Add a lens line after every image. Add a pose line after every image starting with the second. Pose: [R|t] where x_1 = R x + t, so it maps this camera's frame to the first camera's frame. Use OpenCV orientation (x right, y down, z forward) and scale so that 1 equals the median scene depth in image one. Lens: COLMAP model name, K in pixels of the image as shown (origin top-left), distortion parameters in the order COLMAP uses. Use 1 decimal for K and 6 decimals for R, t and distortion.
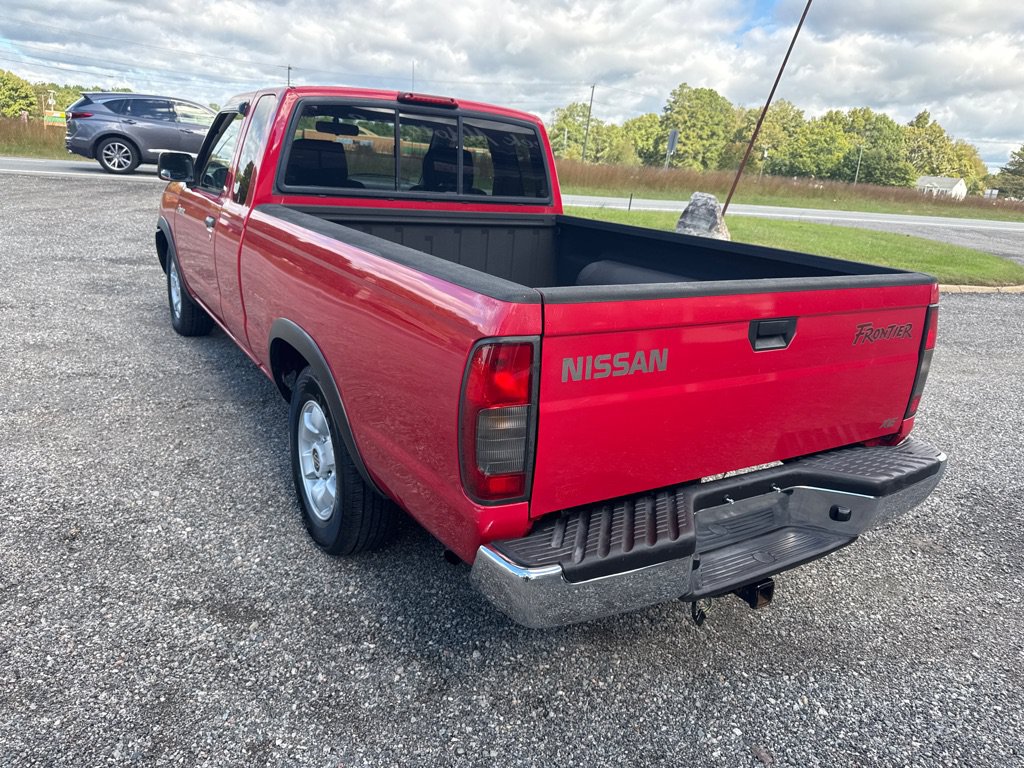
lens RADIAL K [[726.3, 0, 503.0], [0, 726.3, 388.8], [0, 0, 1]] dist [0.036096, -0.037547]
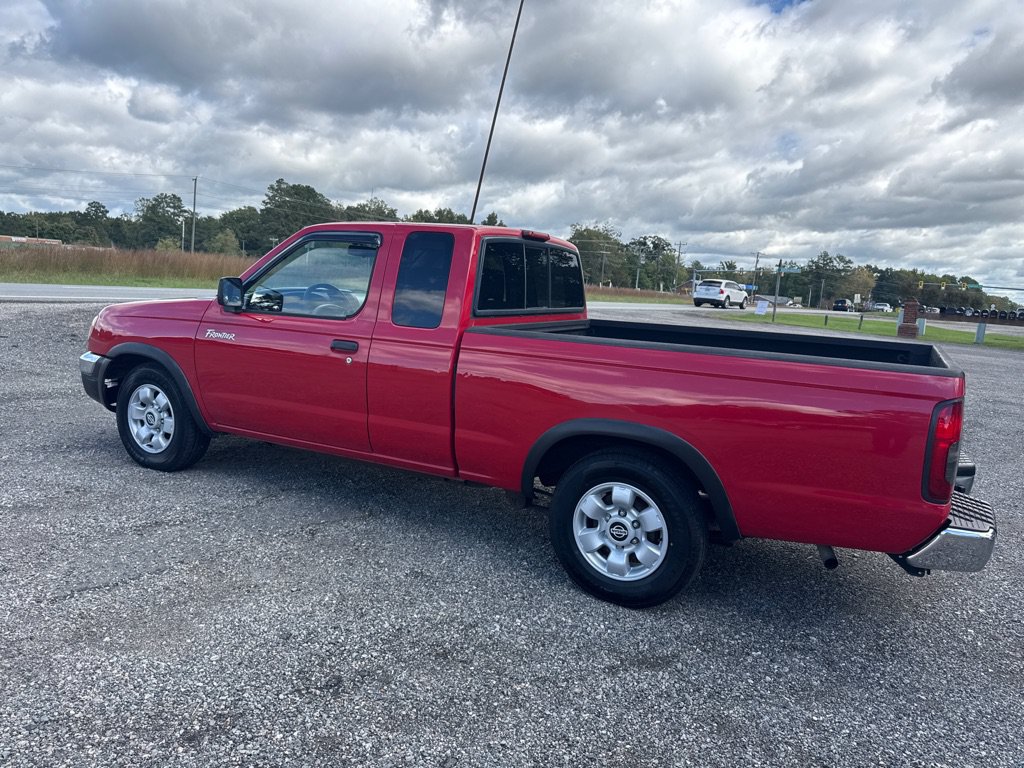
lens RADIAL K [[726.3, 0, 510.1], [0, 726.3, 389.9], [0, 0, 1]] dist [0.036096, -0.037547]
pose [[0.861074, -0.100175, 0.498513, -1.067911], [0.157099, 0.984848, -0.073450, -0.080152], [-0.483602, 0.141562, 0.863765, 0.011949]]
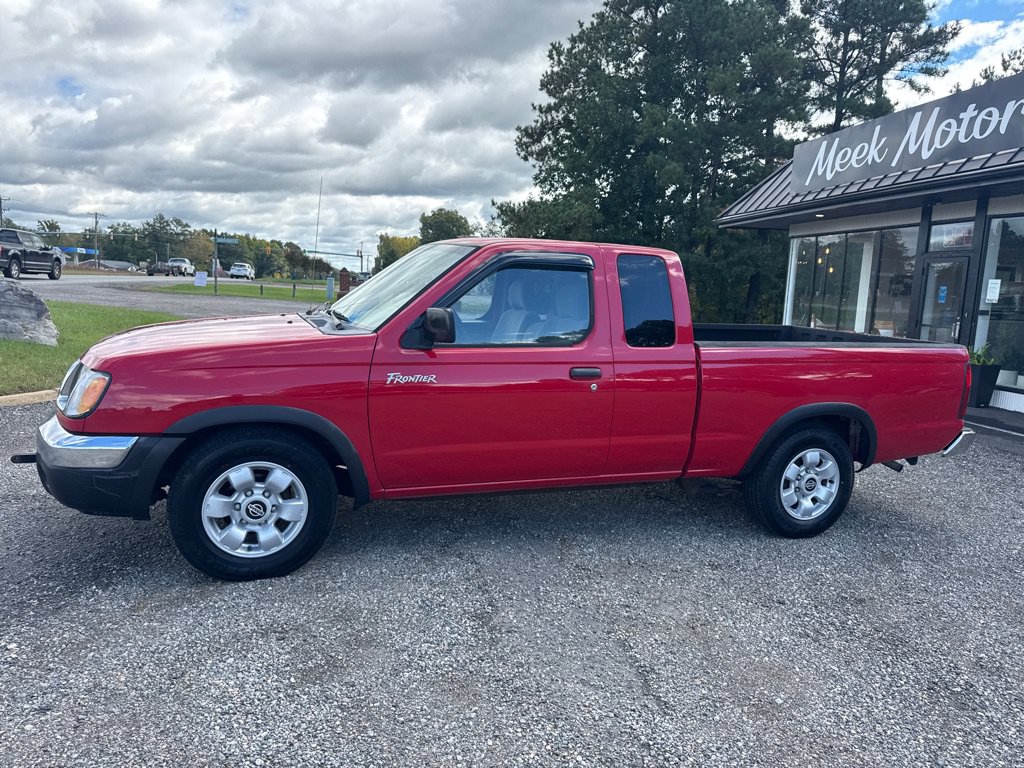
lens RADIAL K [[726.3, 0, 509.5], [0, 726.3, 395.0], [0, 0, 1]] dist [0.036096, -0.037547]
pose [[0.179955, -0.218575, 0.959084, -2.064467], [0.257733, 0.951416, 0.168468, -0.589432], [-0.949310, 0.216871, 0.227546, 1.318437]]
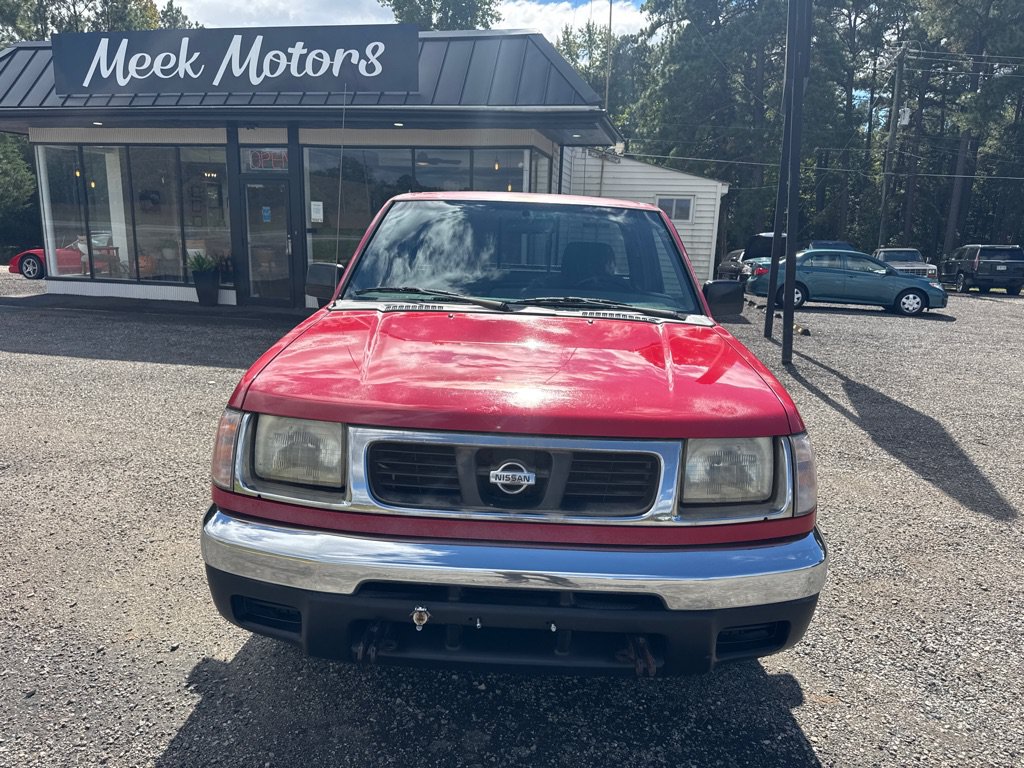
lens RADIAL K [[726.3, 0, 507.3], [0, 726.3, 387.3], [0, 0, 1]] dist [0.036096, -0.037547]
pose [[-0.842809, -0.216825, 0.492606, -1.124981], [0.062899, 0.869310, 0.490249, -1.056895], [-0.534525, 0.444171, -0.719024, 2.963841]]
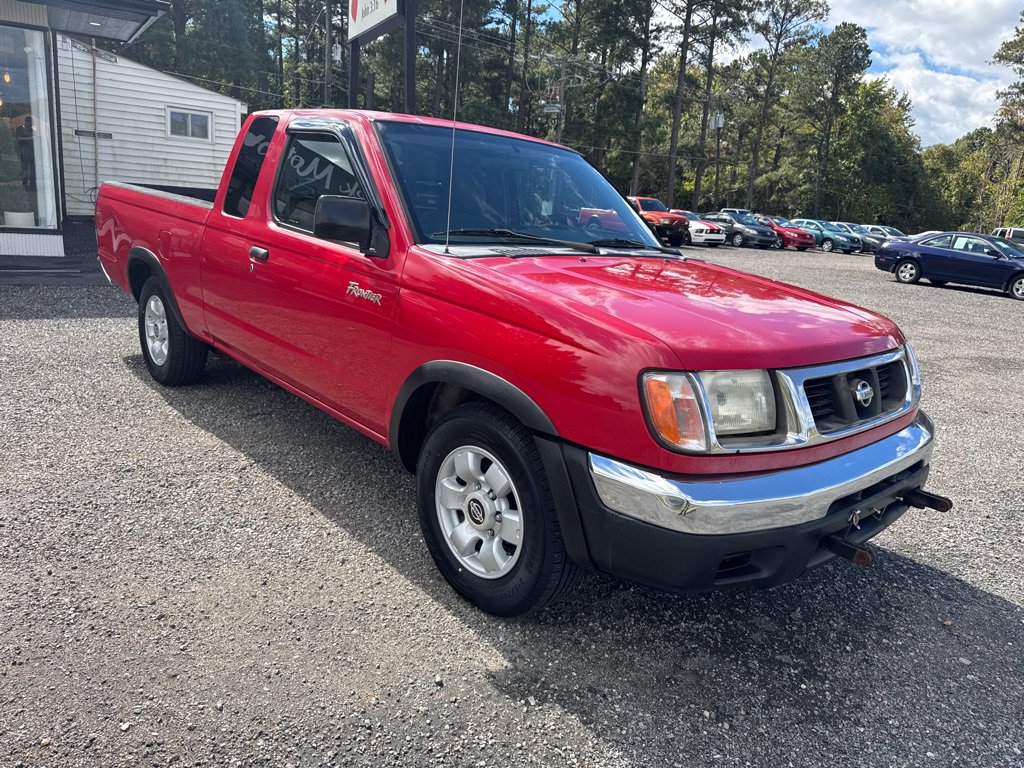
lens RADIAL K [[726.3, 0, 504.6], [0, 726.3, 386.8], [0, 0, 1]] dist [0.036096, -0.037547]
pose [[-0.965147, -0.107180, -0.238755, -0.128626], [-0.219128, 0.829749, 0.513322, -0.990317], [0.143089, 0.547749, -0.824316, 3.154381]]
